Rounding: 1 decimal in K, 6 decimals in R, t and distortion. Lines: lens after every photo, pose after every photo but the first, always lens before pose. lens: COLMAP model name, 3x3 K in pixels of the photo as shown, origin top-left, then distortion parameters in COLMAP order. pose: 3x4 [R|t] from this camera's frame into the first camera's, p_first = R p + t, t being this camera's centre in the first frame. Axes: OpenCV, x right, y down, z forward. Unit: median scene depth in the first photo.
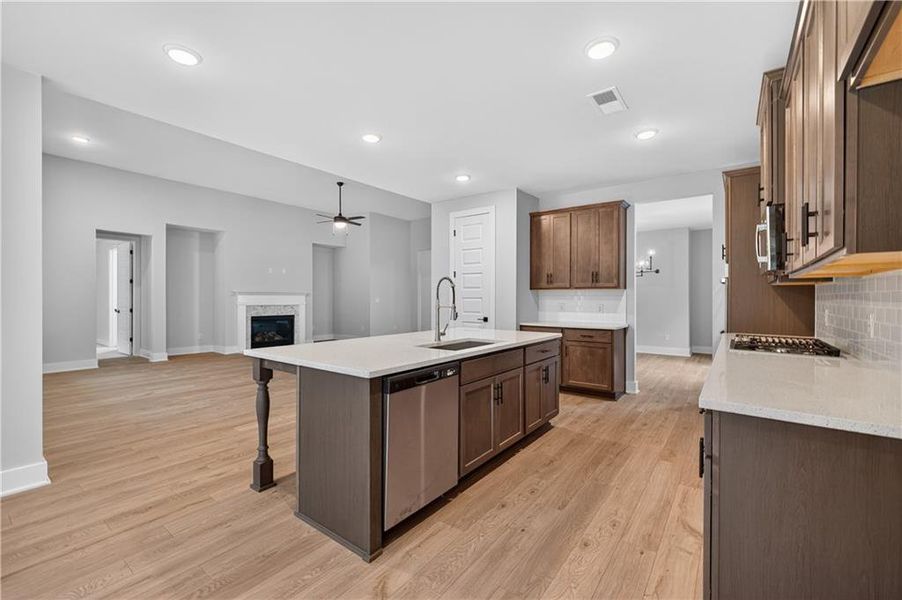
lens RADIAL K [[376.8, 0, 451.0], [0, 376.8, 300.0], [0, 0, 1]] dist [0.003060, -0.000186]
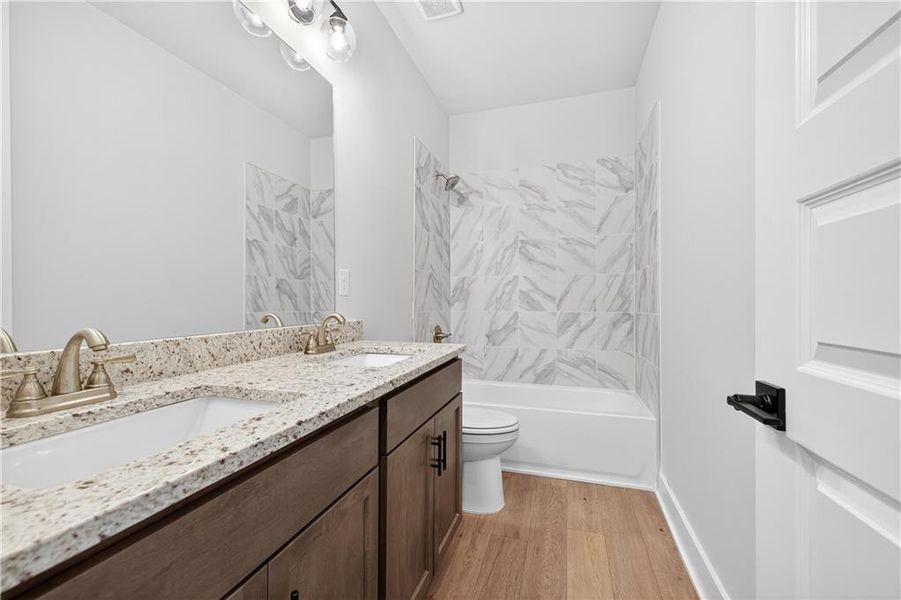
lens RADIAL K [[376.4, 0, 450.5], [0, 376.4, 300.0], [0, 0, 1]] dist [0.003060, -0.000186]
pose [[0.941755, -0.000207, 0.336301, 0.124636], [0.001028, 0.999997, -0.002265, 0.039202], [-0.336299, 0.002478, 0.941752, 0.600568]]
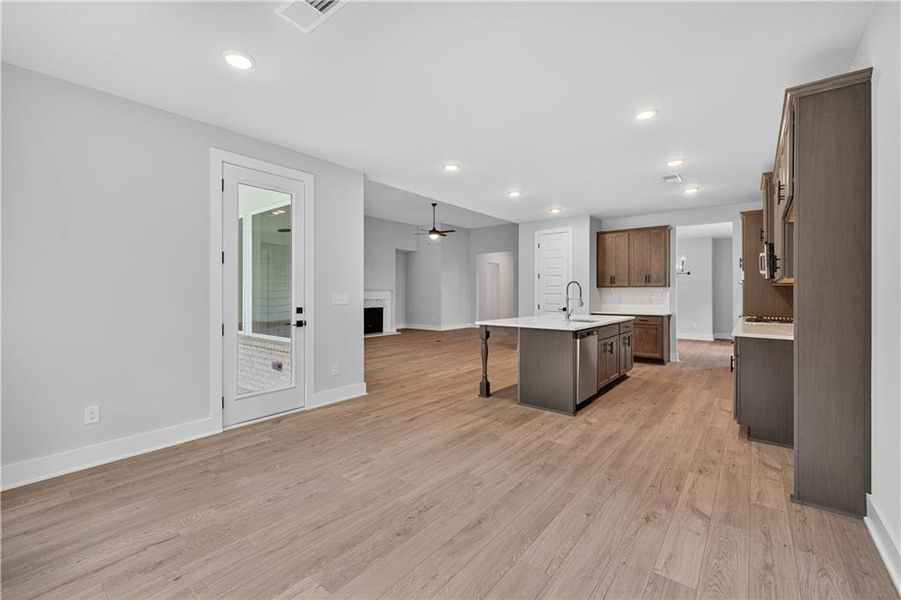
lens RADIAL K [[376.2, 0, 450.2], [0, 376.2, 293.0], [0, 0, 1]] dist [-0.000781, -0.000212]
pose [[0.999493, -0.000054, -0.031824, -0.283404], [-0.000165, 0.999976, -0.006887, 0.001870], [0.031824, 0.006889, 0.999470, -0.390531]]
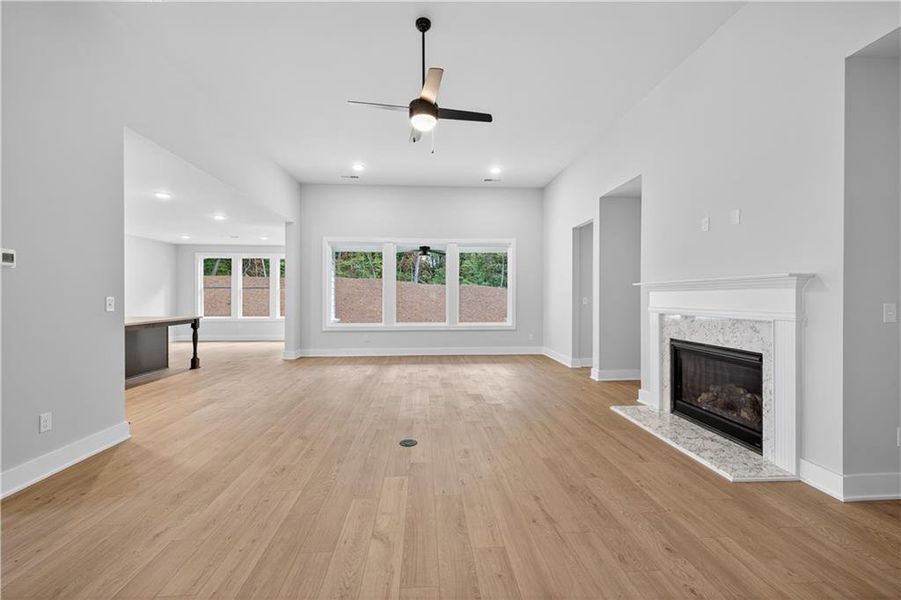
lens RADIAL K [[376.4, 0, 450.5], [0, 376.4, 300.0], [0, 0, 1]] dist [0.003060, -0.000186]
pose [[-0.756440, 0.003520, -0.654054, -0.060112], [-0.003146, 0.999954, 0.009020, -0.009100], [0.654056, 0.008881, -0.756394, 1.906960]]
